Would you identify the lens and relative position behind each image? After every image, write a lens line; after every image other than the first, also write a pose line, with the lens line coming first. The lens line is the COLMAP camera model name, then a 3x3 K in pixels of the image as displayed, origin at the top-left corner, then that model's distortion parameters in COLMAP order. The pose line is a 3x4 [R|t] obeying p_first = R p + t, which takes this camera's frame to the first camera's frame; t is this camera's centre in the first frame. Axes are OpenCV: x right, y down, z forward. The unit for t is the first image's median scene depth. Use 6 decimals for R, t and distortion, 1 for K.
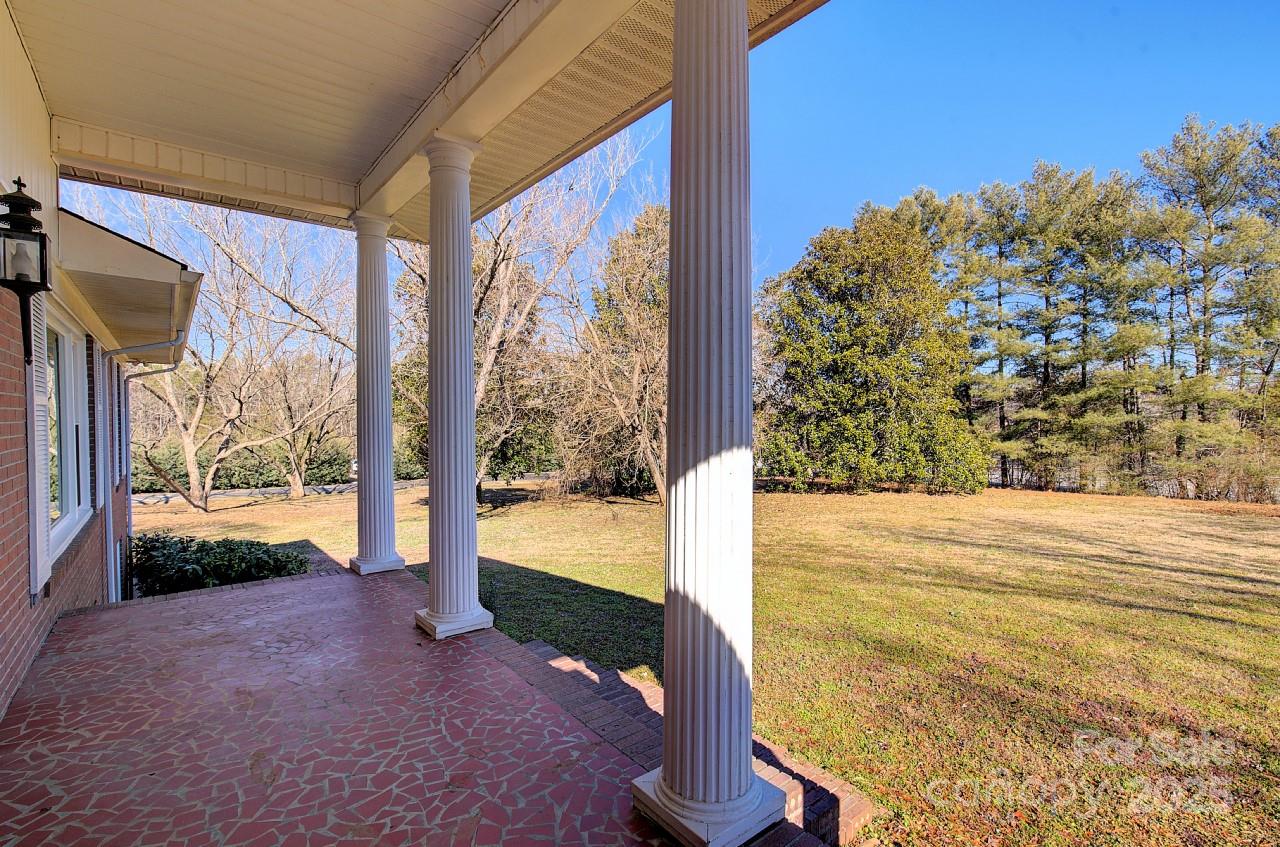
lens RADIAL K [[590.3, 0, 636.3], [0, 590.3, 423.5], [0, 0, 1]] dist [0.001018, -0.000186]
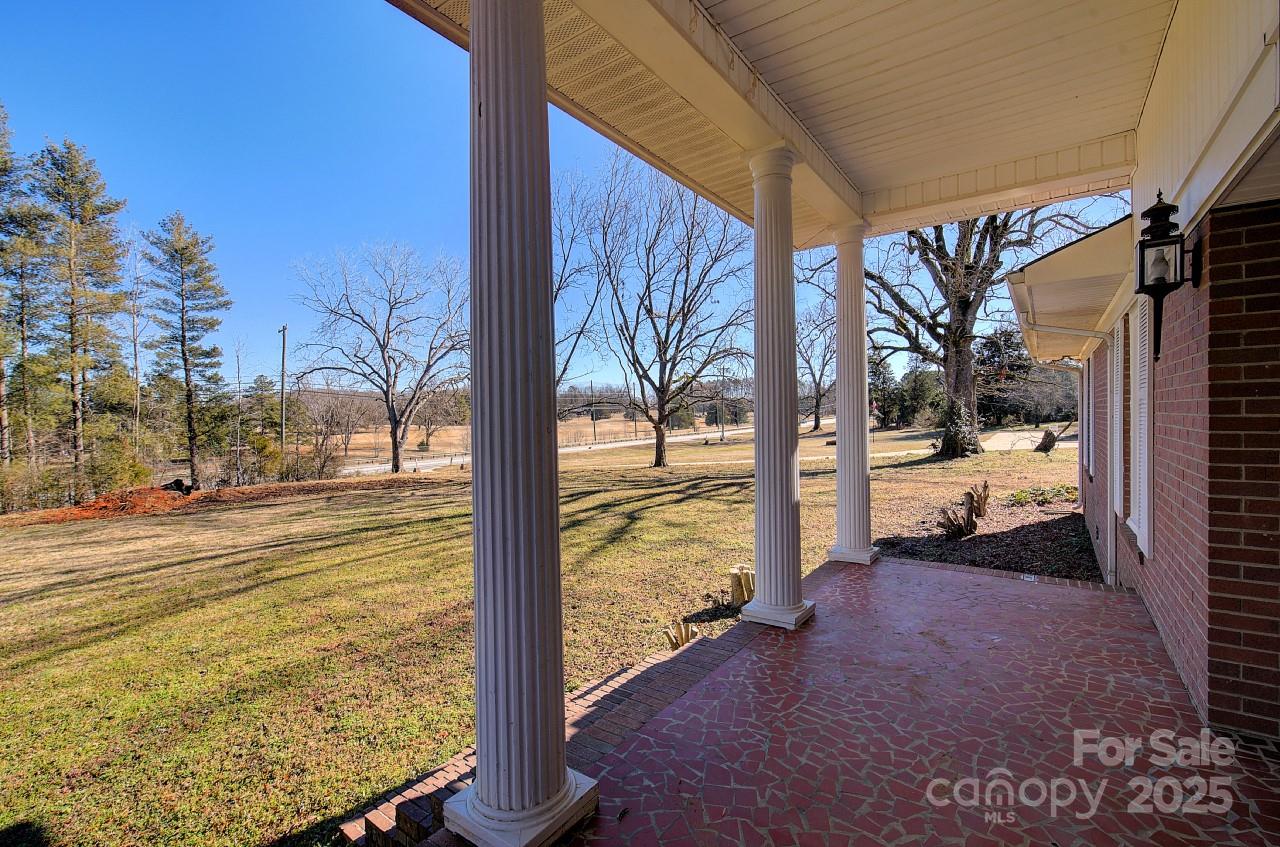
lens RADIAL K [[590.3, 0, 635.6], [0, 590.3, 422.3], [0, 0, 1]] dist [0.001018, -0.000186]
pose [[-0.288473, -0.003695, 0.957481, -0.511121], [0.031480, 0.999415, 0.013341, -0.008539], [-0.956970, 0.033990, -0.288188, 0.633006]]
